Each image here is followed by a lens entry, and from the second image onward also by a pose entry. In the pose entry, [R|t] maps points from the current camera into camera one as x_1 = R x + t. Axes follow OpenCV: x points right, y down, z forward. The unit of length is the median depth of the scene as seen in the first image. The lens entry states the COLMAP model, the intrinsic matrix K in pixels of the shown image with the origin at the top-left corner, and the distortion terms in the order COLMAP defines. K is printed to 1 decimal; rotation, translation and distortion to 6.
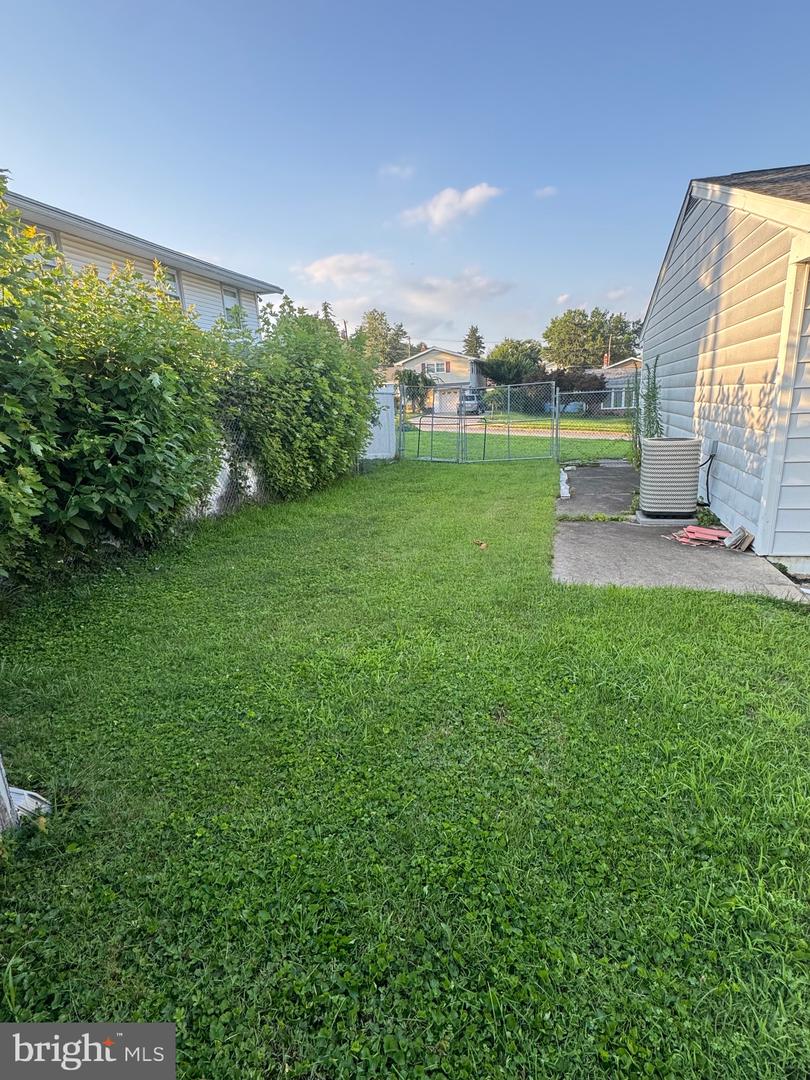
lens RADIAL K [[545.6, 0, 405.0], [0, 545.6, 540.8], [0, 0, 1]] dist [-0.001946, -0.000599]
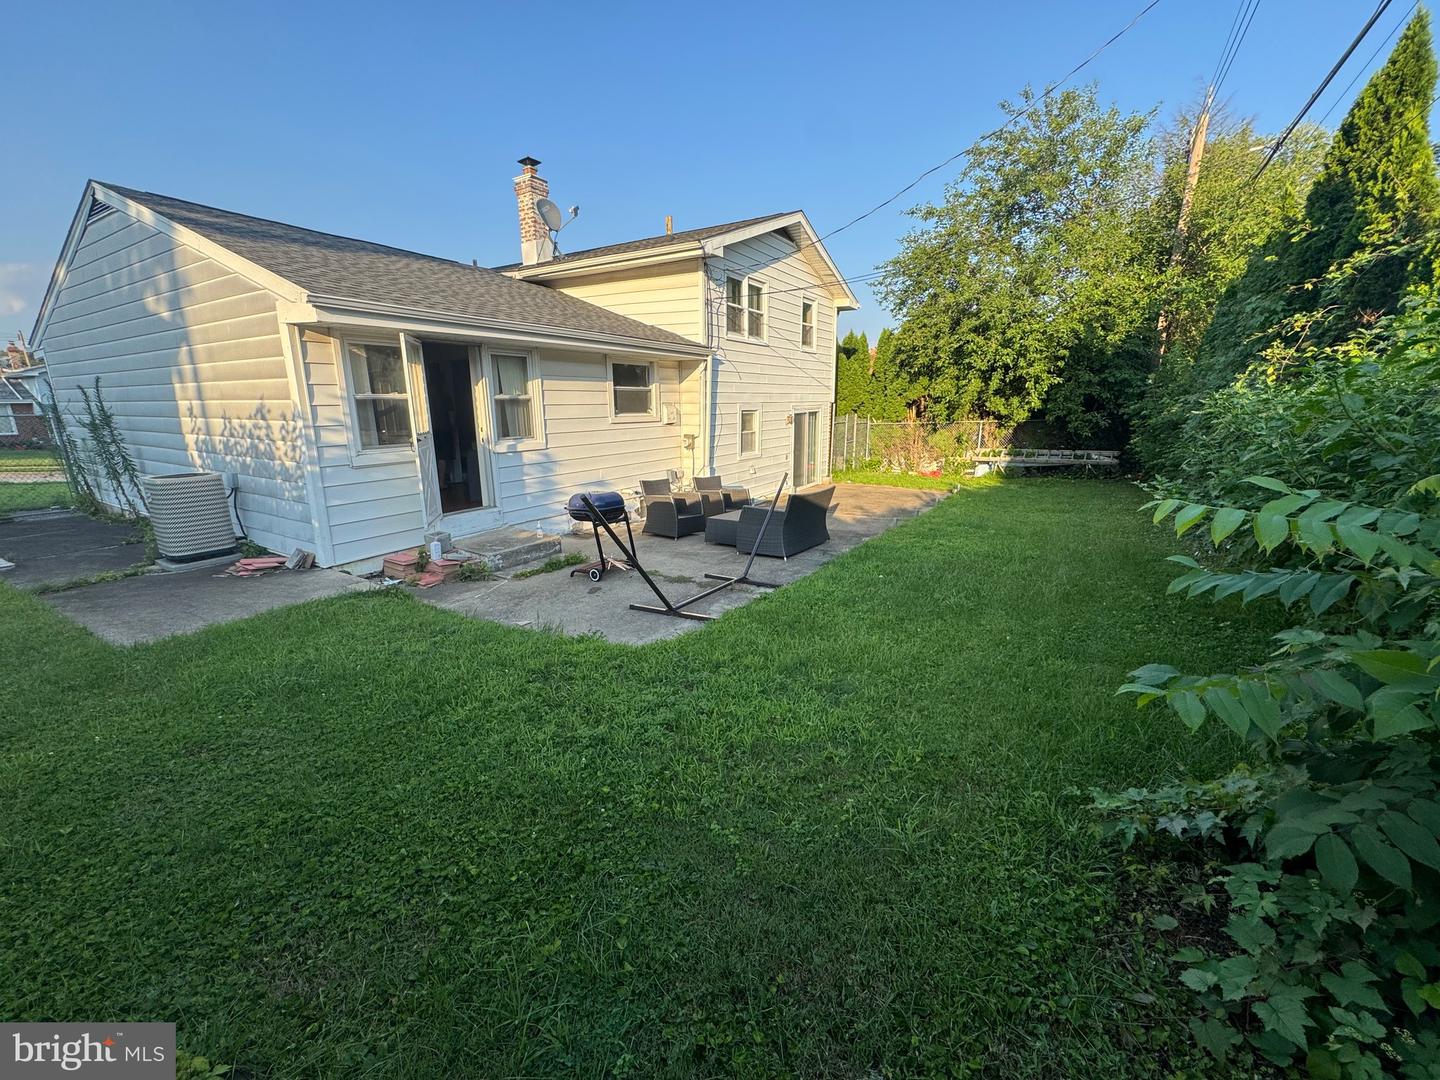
lens RADIAL K [[578.2, 0, 719.8], [0, 578.2, 539.3], [0, 0, 1]] dist [-0.000319, -0.000146]
pose [[0.269397, -0.175624, 0.946880, -0.270084], [0.227772, 0.966954, 0.114544, 0.017392], [-0.935706, 0.184815, 0.300496, -0.162910]]
